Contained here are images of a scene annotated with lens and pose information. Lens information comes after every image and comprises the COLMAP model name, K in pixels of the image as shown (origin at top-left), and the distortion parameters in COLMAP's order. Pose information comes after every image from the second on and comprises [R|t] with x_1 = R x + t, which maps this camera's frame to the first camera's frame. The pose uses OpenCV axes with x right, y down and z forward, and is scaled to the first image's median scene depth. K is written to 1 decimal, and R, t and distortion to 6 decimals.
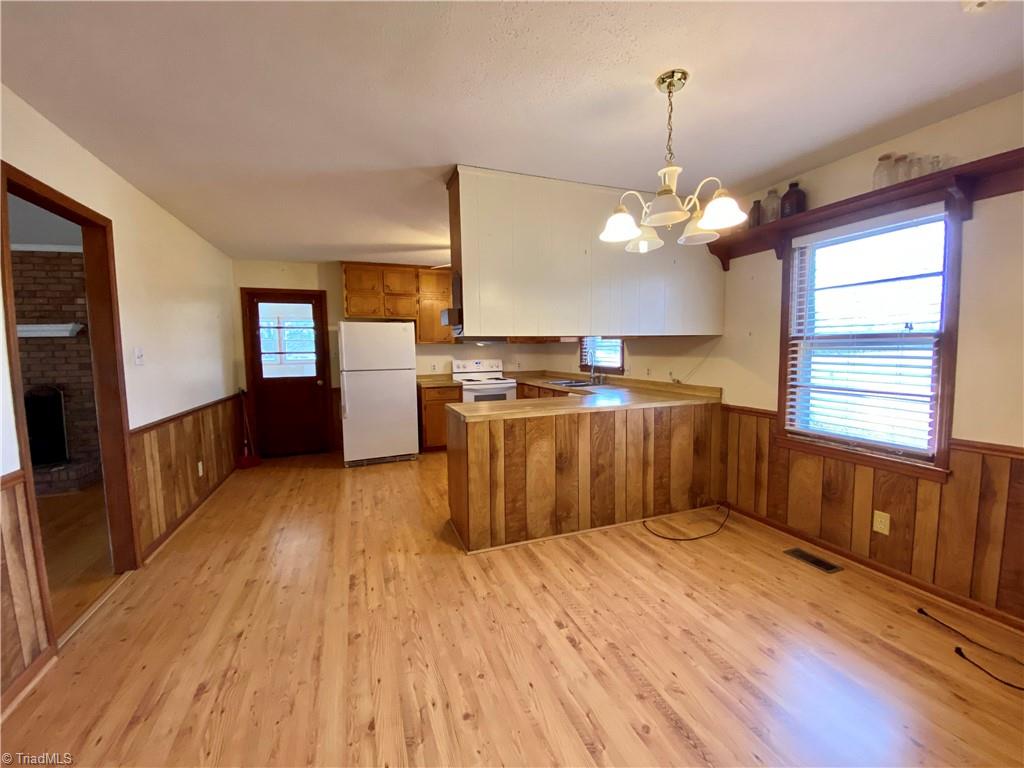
lens RADIAL K [[414.2, 0, 514.7], [0, 414.2, 381.7], [0, 0, 1]] dist [0.028900, -0.024065]
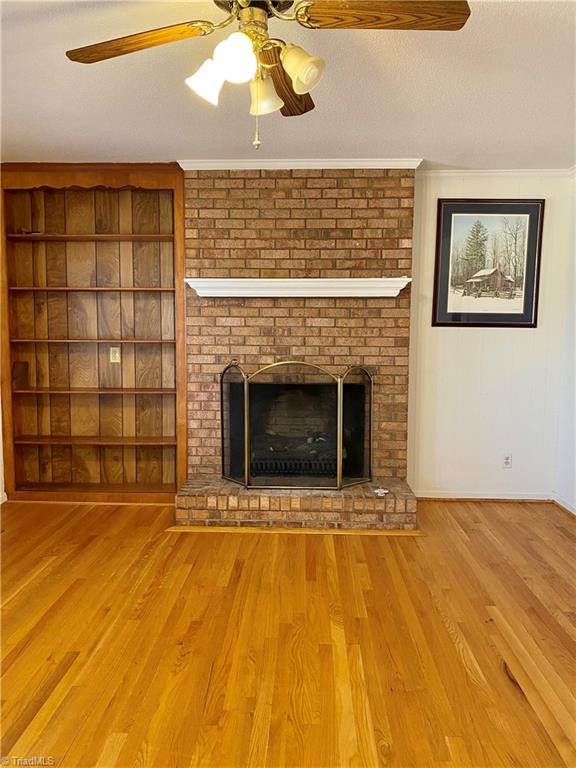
lens RADIAL K [[582.4, 0, 289.2], [0, 582.4, 378.1], [0, 0, 1]] dist [0.161693, -0.343415]
pose [[0.922760, 0.056654, -0.381189, -0.844448], [-0.050533, 0.998382, 0.026058, 0.006381], [0.382048, -0.004783, 0.924130, 0.050488]]
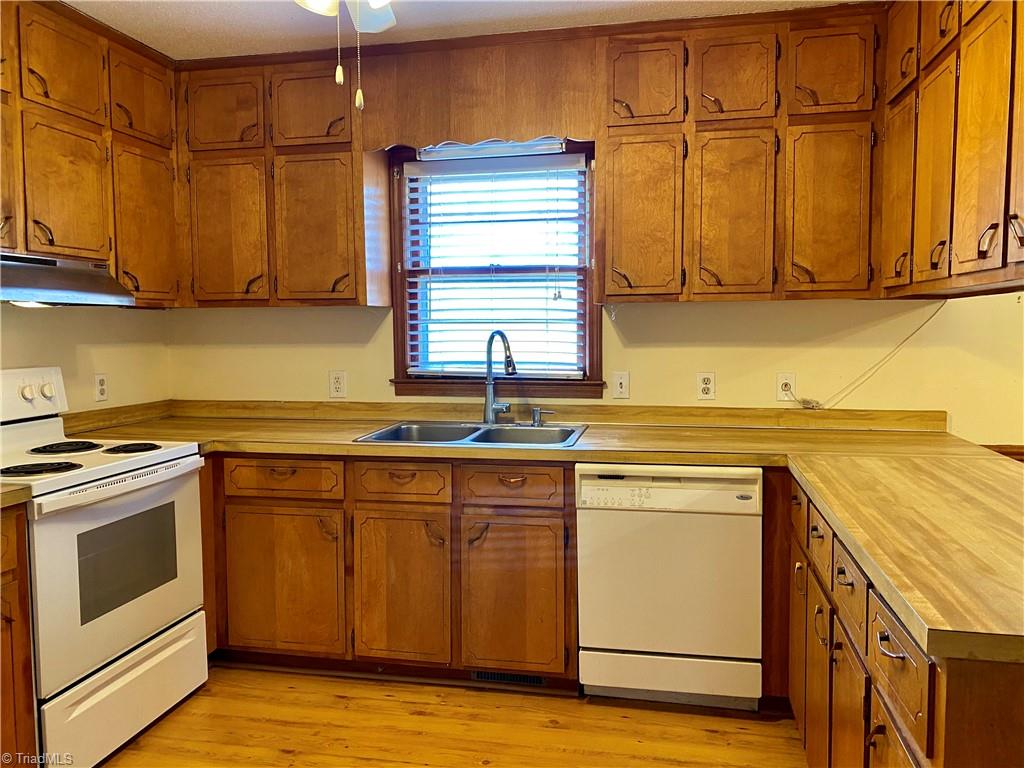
lens RADIAL K [[789.2, 0, 511.5], [0, 789.2, 372.3], [0, 0, 1]] dist [0.022447, -0.004348]
pose [[0.542194, -0.040102, 0.839296, -0.414918], [0.064693, 0.997888, 0.005888, -0.052162], [-0.837759, 0.051104, 0.543643, 0.728093]]
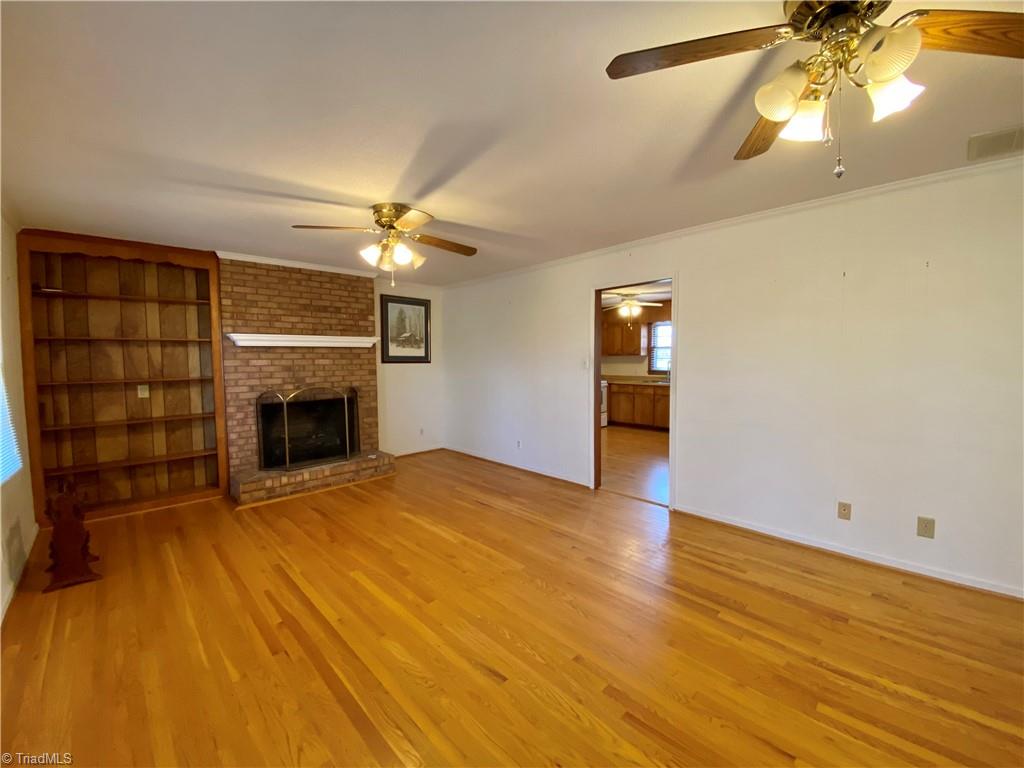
lens RADIAL K [[414.2, 0, 514.7], [0, 414.2, 381.7], [0, 0, 1]] dist [0.028900, -0.024065]
pose [[0.919173, -0.014909, 0.393572, -1.139423], [0.025107, 0.999469, -0.020776, 0.026616], [-0.393054, 0.028978, 0.919059, -0.269951]]
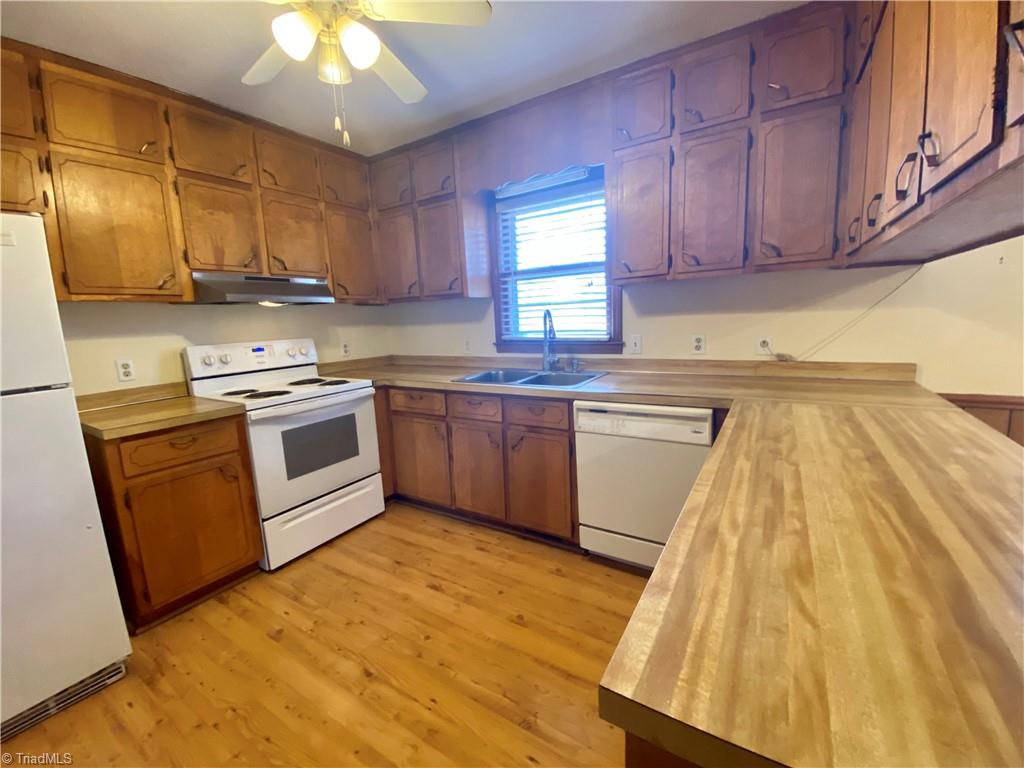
lens RADIAL K [[414.2, 0, 514.7], [0, 414.2, 381.7], [0, 0, 1]] dist [0.028900, -0.024065]
pose [[0.795988, -0.114181, 0.594446, -0.194935], [0.079803, 0.993271, 0.083927, -0.038628], [-0.600029, -0.019366, 0.799744, 0.695230]]
